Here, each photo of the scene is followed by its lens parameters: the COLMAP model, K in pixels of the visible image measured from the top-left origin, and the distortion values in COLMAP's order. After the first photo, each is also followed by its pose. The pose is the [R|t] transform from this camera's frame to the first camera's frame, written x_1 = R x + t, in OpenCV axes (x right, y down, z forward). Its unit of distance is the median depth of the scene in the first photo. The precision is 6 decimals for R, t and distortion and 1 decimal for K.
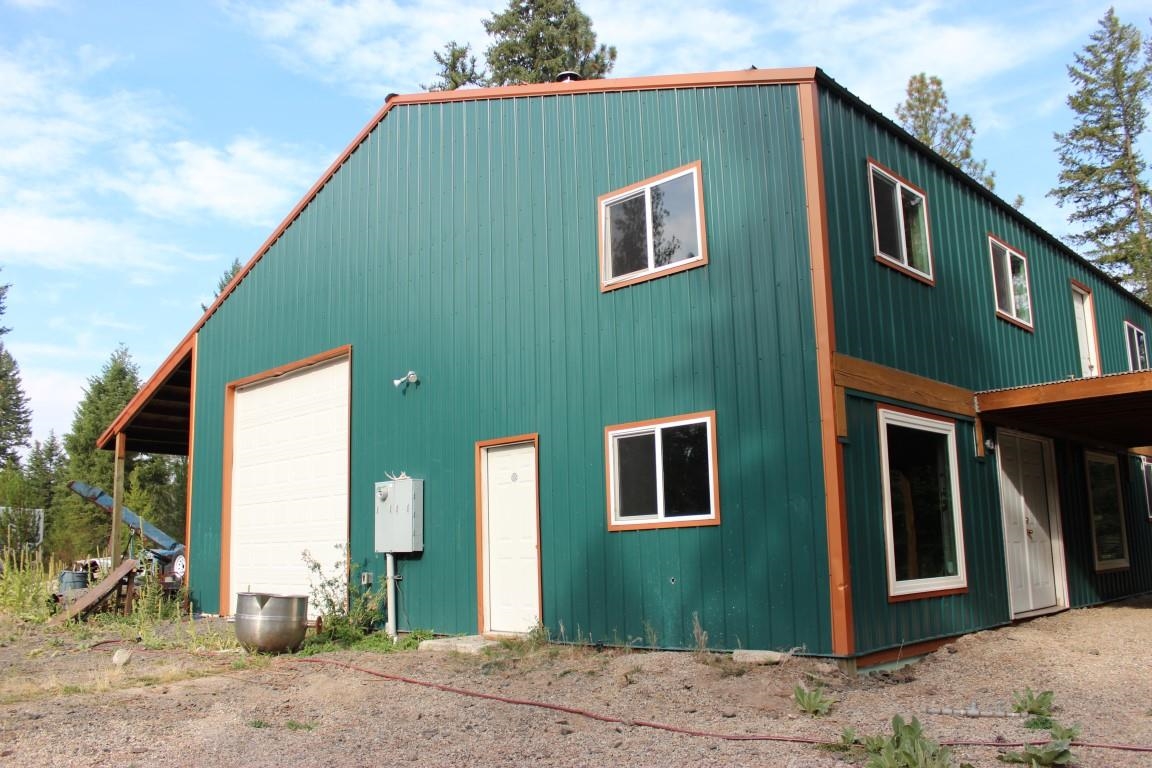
lens RADIAL K [[951.1, 0, 576.0], [0, 951.1, 384.0], [0, 0, 1]] dist [-0.155959, 0.134953]
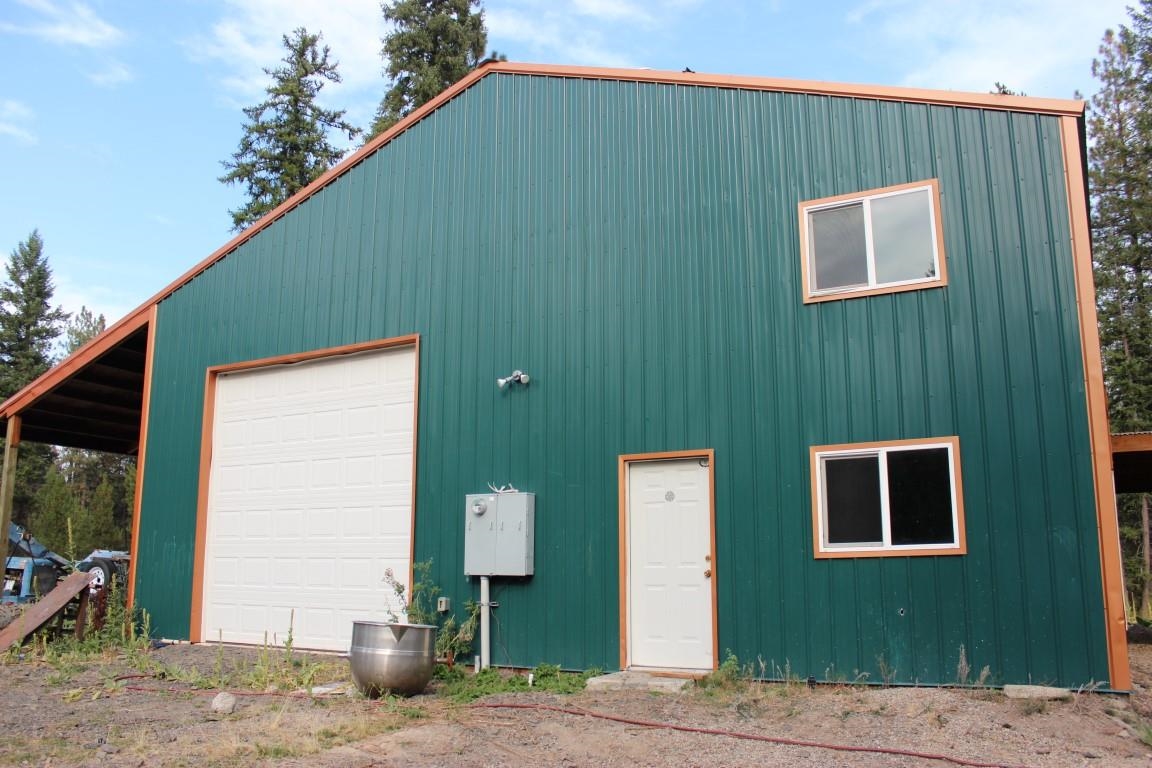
lens RADIAL K [[957.5, 0, 576.0], [0, 957.5, 384.0], [0, 0, 1]] dist [-0.161451, 0.142593]
pose [[0.966192, 0.078443, 0.245600, -0.356272], [-0.072224, 0.996800, -0.034243, 0.027040], [-0.247500, 0.015348, 0.968766, 0.127870]]
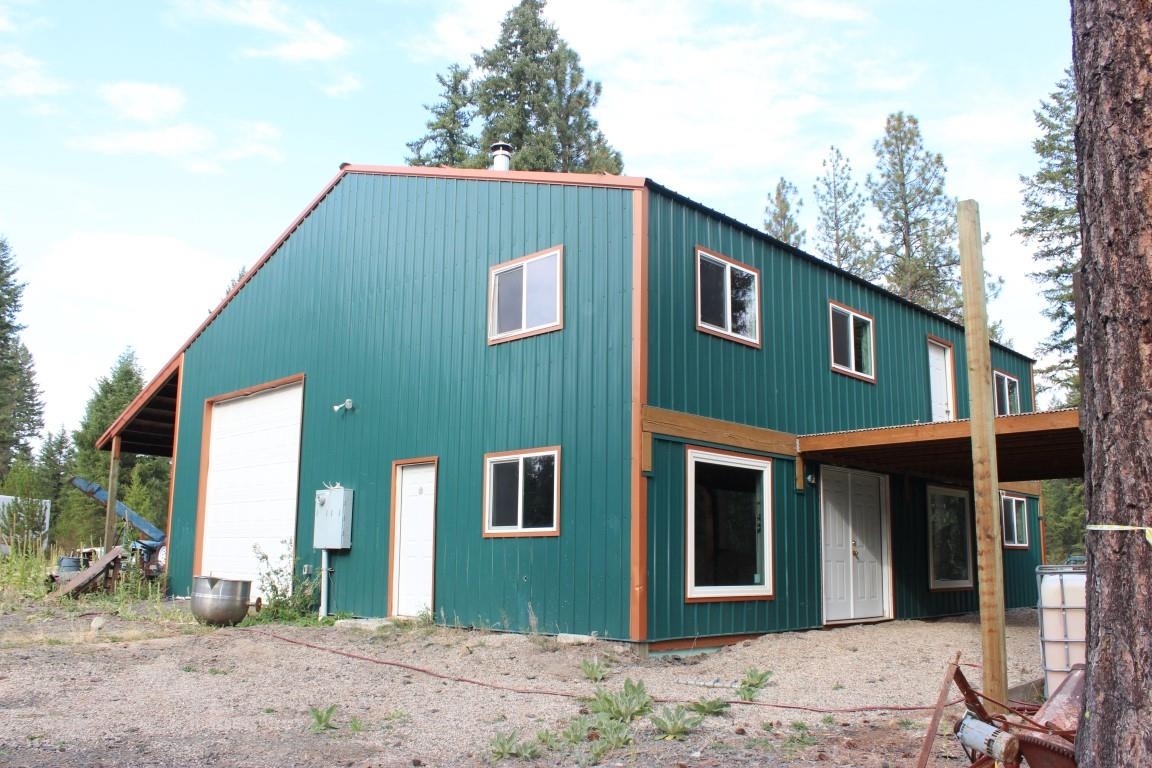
lens RADIAL K [[957.5, 0, 576.0], [0, 957.5, 384.0], [0, 0, 1]] dist [-0.161451, 0.142593]
pose [[0.999309, 0.033614, -0.015856, 0.139705], [-0.033747, 0.999397, -0.008175, -0.033933], [0.015571, 0.008704, 0.999841, -0.211899]]
